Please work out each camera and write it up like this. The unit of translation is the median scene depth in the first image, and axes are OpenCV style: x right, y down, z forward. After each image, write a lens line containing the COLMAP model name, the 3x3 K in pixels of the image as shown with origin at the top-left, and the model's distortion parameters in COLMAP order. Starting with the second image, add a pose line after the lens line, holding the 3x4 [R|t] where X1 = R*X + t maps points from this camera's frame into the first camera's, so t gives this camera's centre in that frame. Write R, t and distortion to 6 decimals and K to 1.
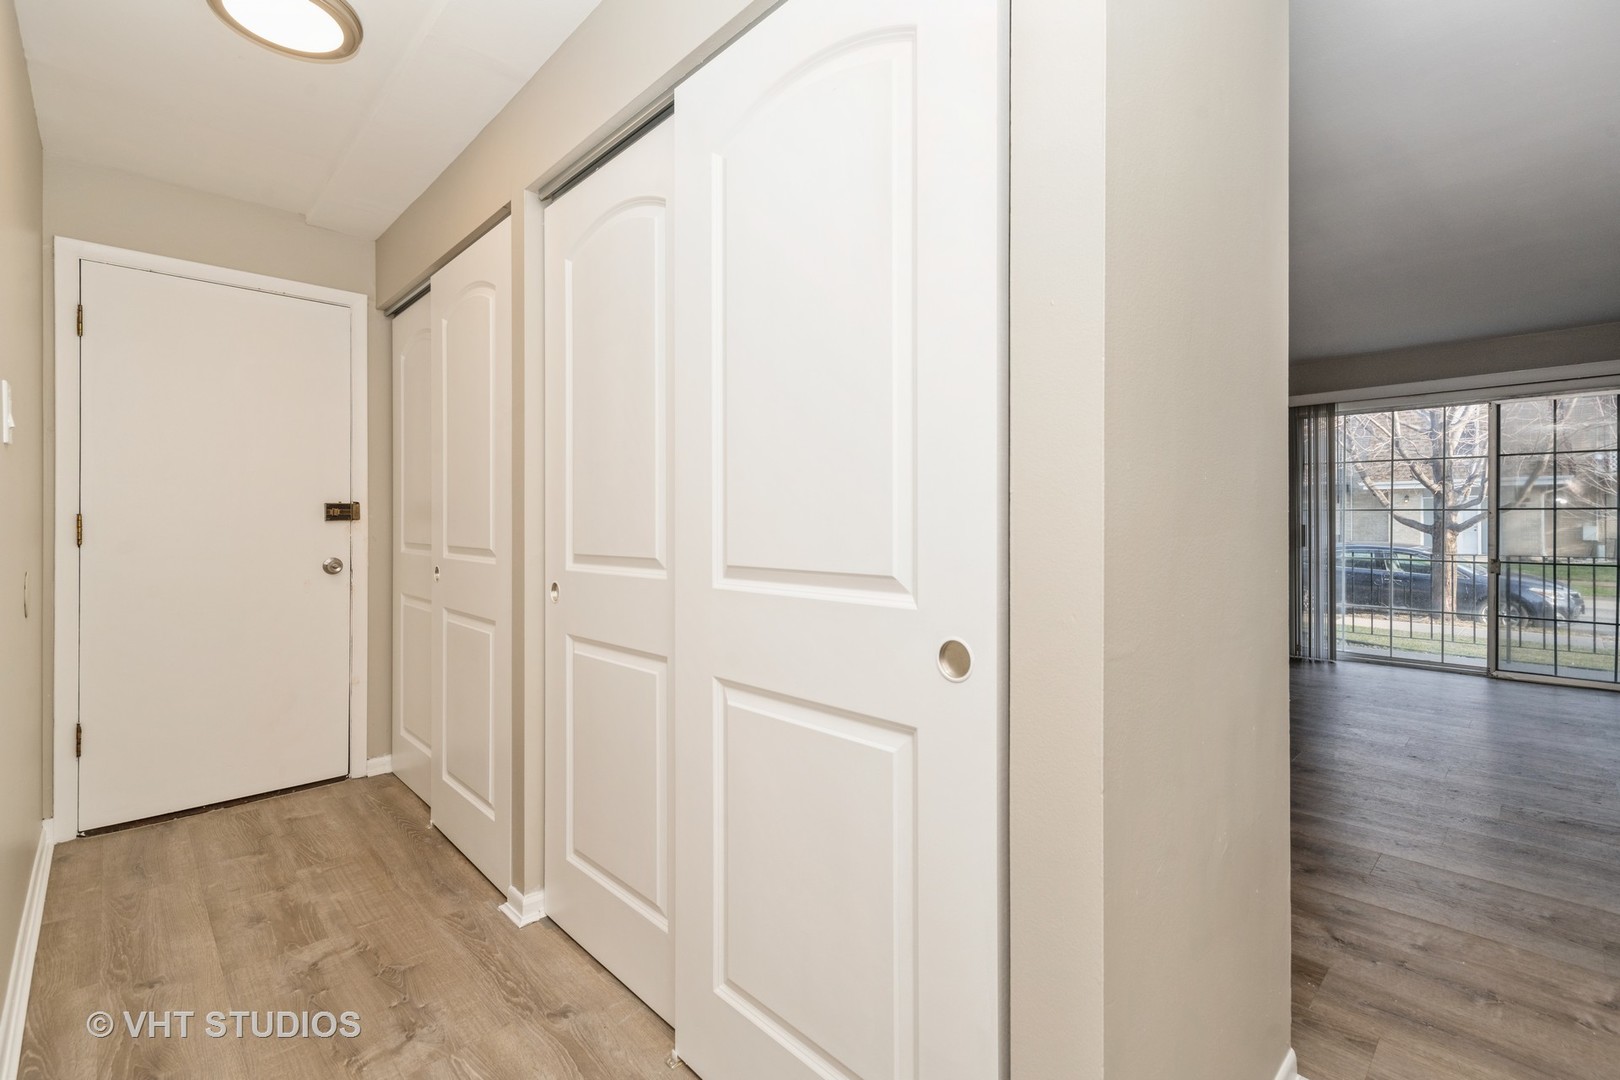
lens RADIAL K [[711.5, 0, 789.2], [0, 711.5, 528.7], [0, 0, 1]] dist [0.008131, -0.003769]
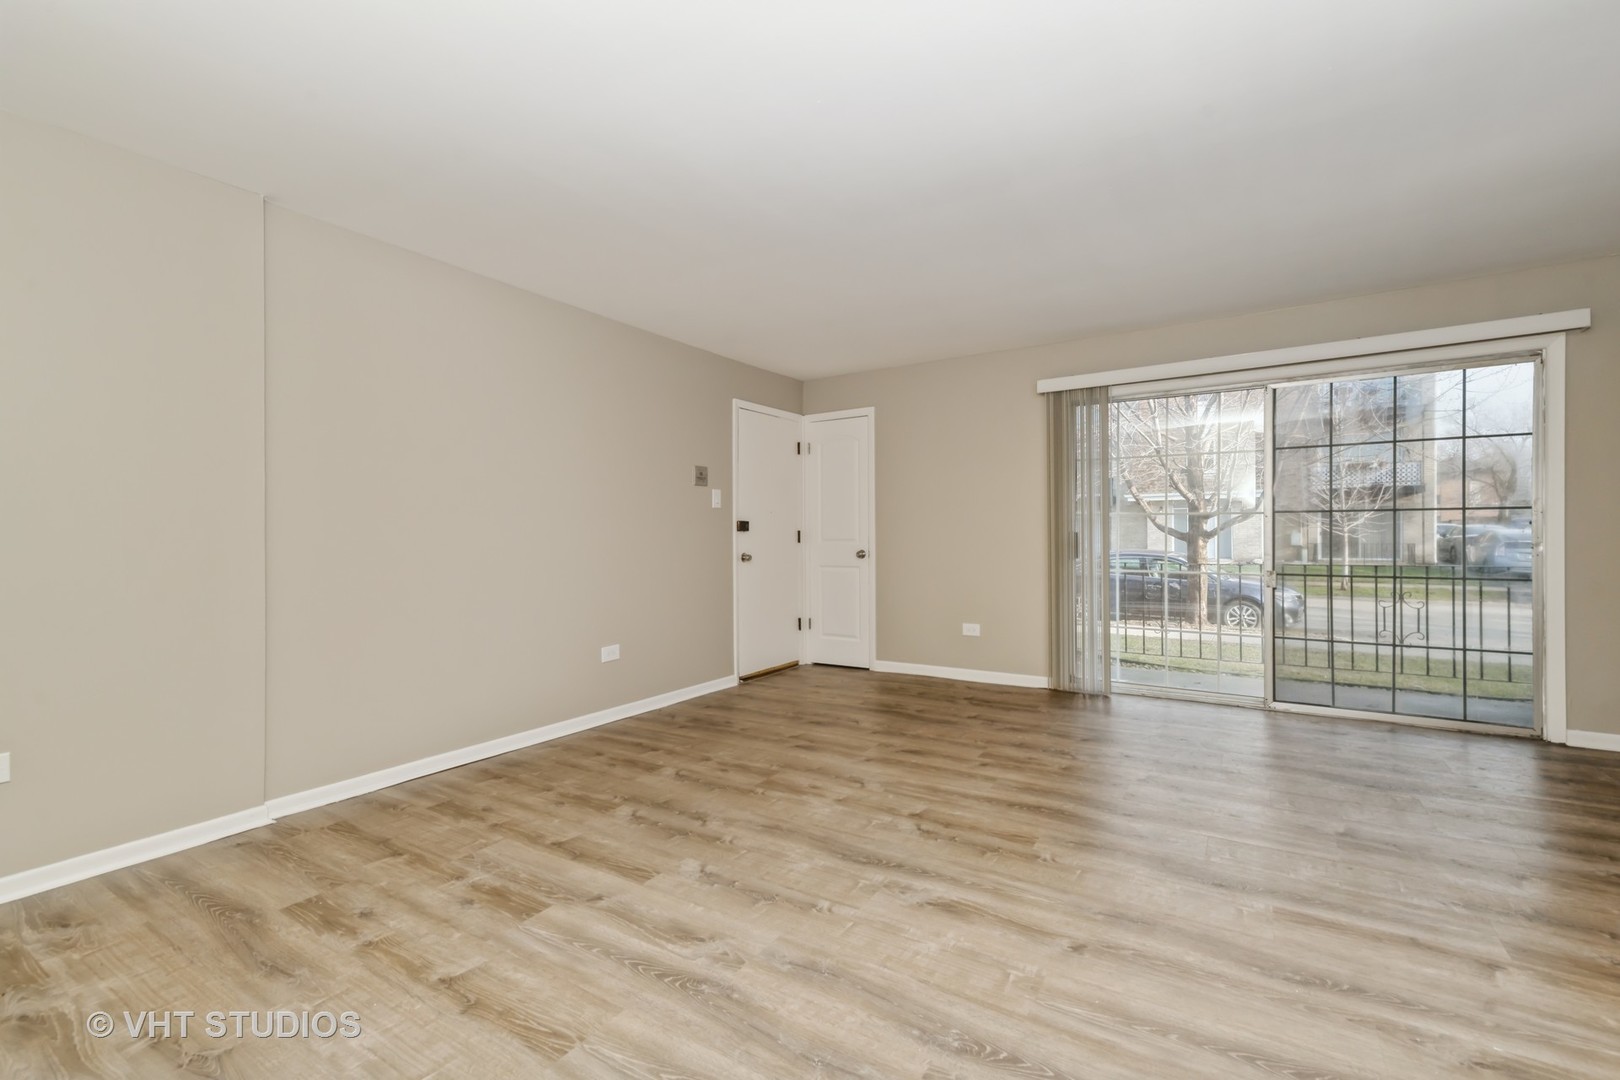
lens RADIAL K [[711.5, 0, 801.9], [0, 711.5, 548.7], [0, 0, 1]] dist [0.008131, -0.003769]
pose [[0.968841, -0.013370, 0.247322, 0.105032], [0.011000, 0.999879, 0.010962, 0.000392], [-0.247439, -0.007900, 0.968871, 0.140754]]
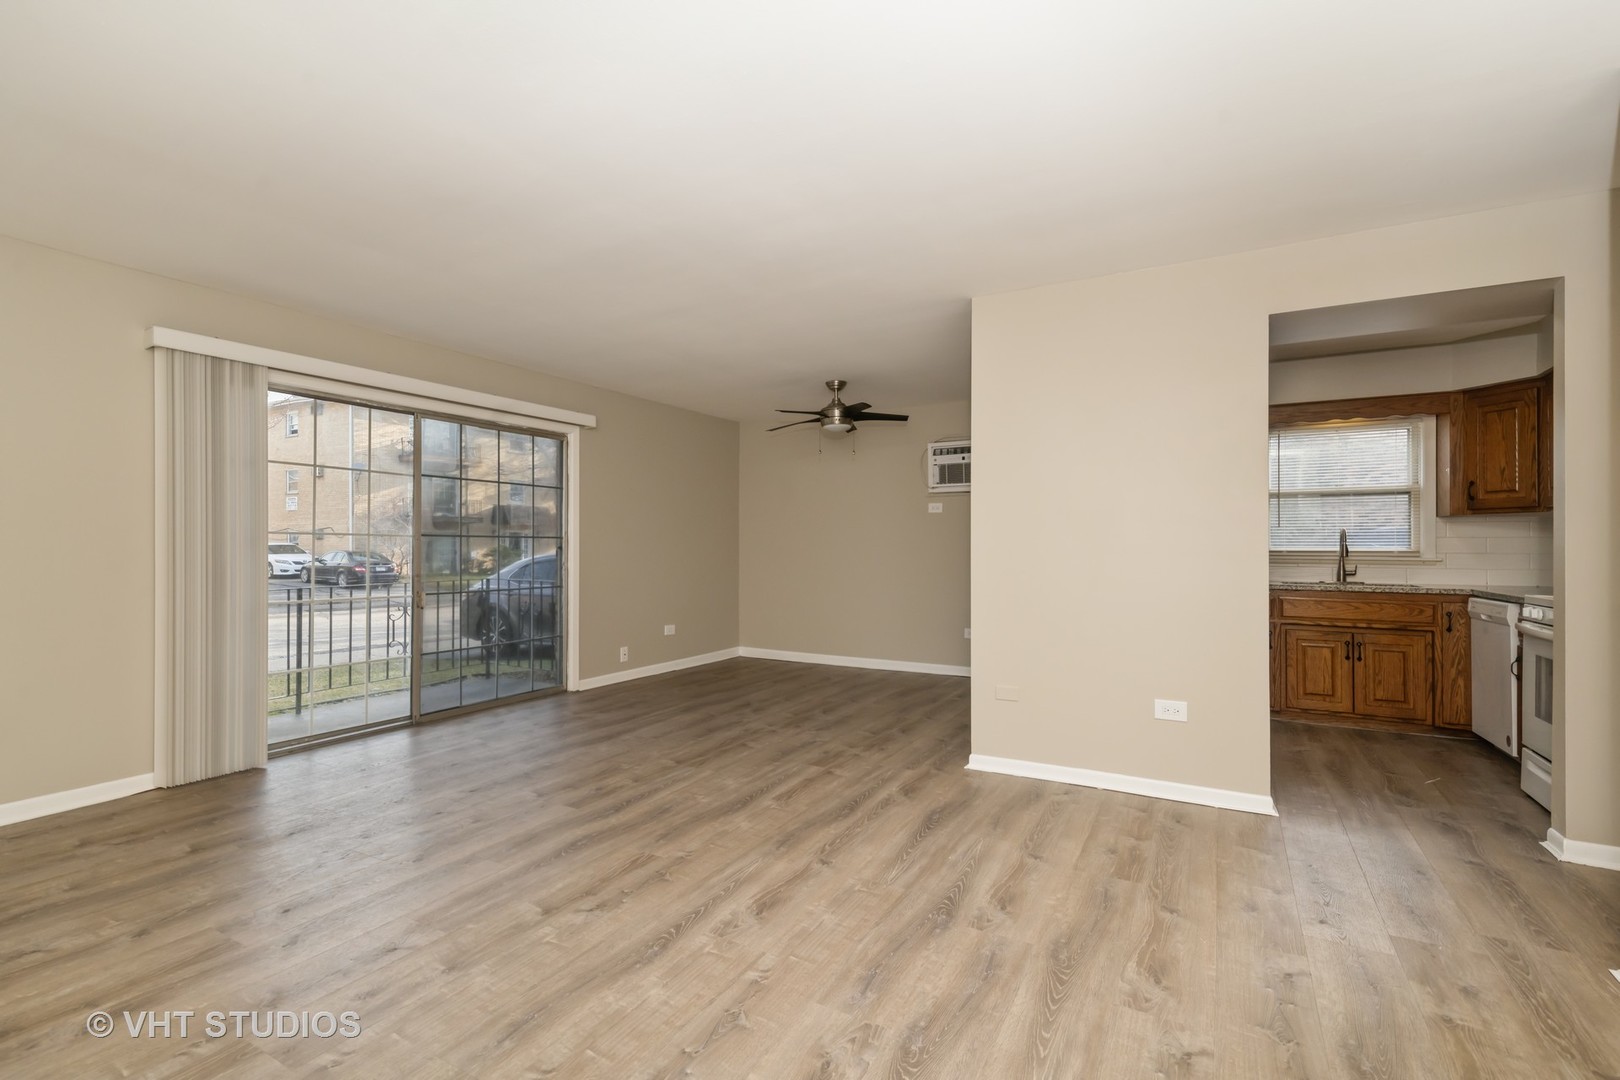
lens RADIAL K [[711.5, 0, 830.6], [0, 711.5, 555.4], [0, 0, 1]] dist [0.008131, -0.003769]
pose [[-0.316459, -0.012316, 0.948526, -0.011501], [0.009235, 0.999828, 0.016063, -0.006003], [-0.948561, 0.013842, -0.316291, 0.359276]]
